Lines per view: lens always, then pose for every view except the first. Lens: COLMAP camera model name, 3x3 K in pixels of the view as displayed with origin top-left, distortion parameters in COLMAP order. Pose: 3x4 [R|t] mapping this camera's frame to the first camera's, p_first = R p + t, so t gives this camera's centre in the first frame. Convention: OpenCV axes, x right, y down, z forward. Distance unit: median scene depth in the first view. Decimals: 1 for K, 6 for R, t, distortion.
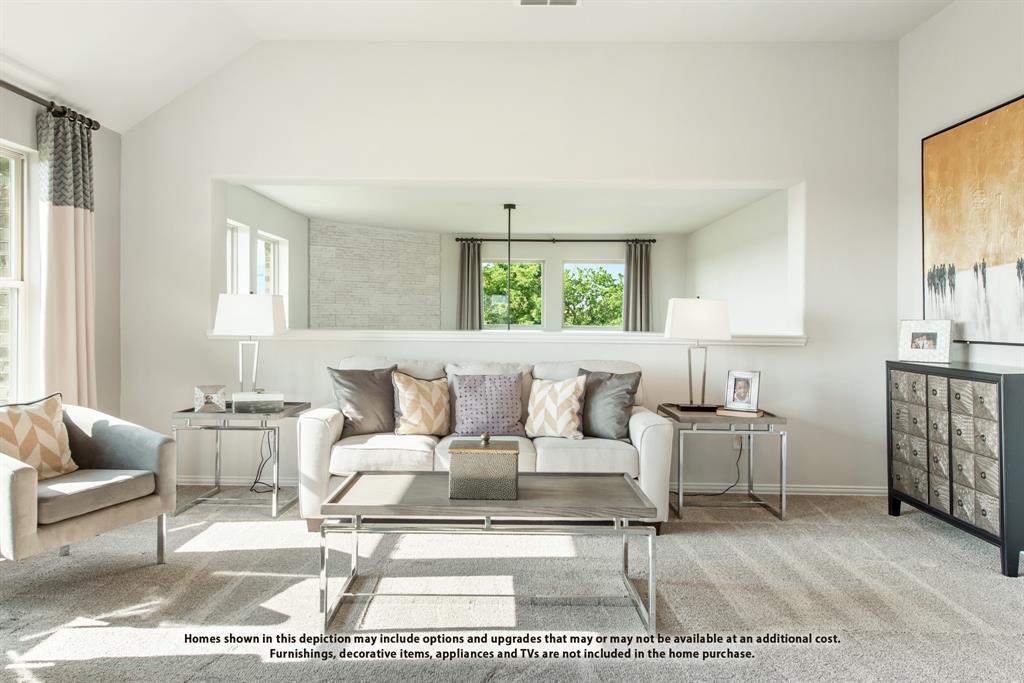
lens RADIAL K [[747.6, 0, 517.1], [0, 747.6, 322.7], [0, 0, 1]] dist [0.039276, -0.021333]
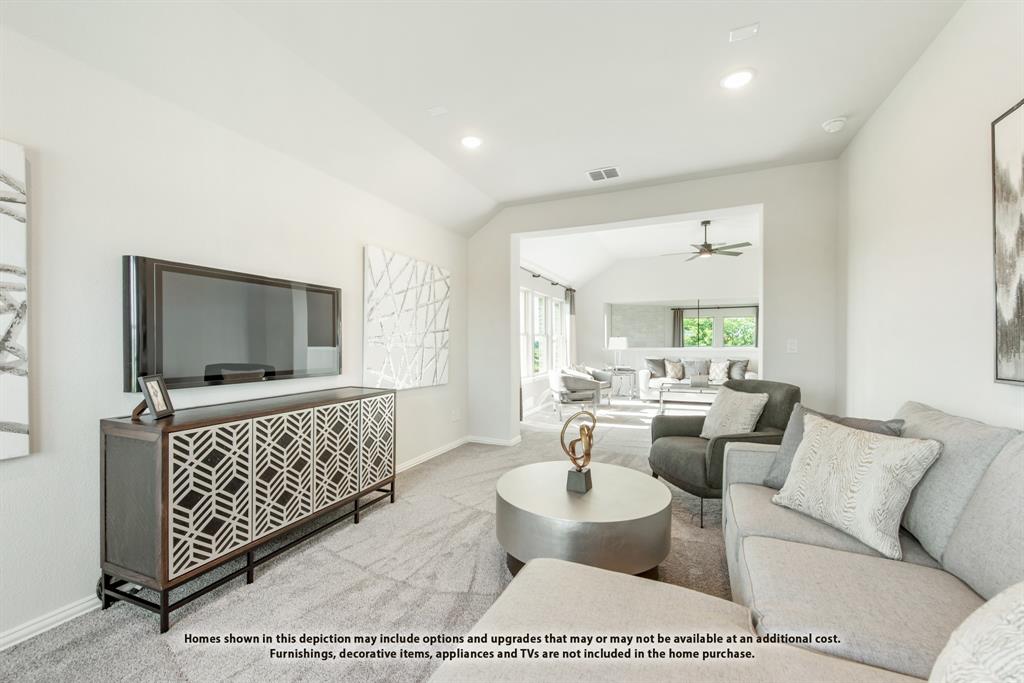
lens RADIAL K [[426.8, 0, 506.6], [0, 426.8, 344.5], [0, 0, 1]] dist [0.010291, -0.000395]
pose [[0.916097, -0.011850, -0.400782, -0.046020], [0.010458, 0.999929, -0.005662, 0.001373], [0.400820, 0.000996, 0.916156, -1.039872]]
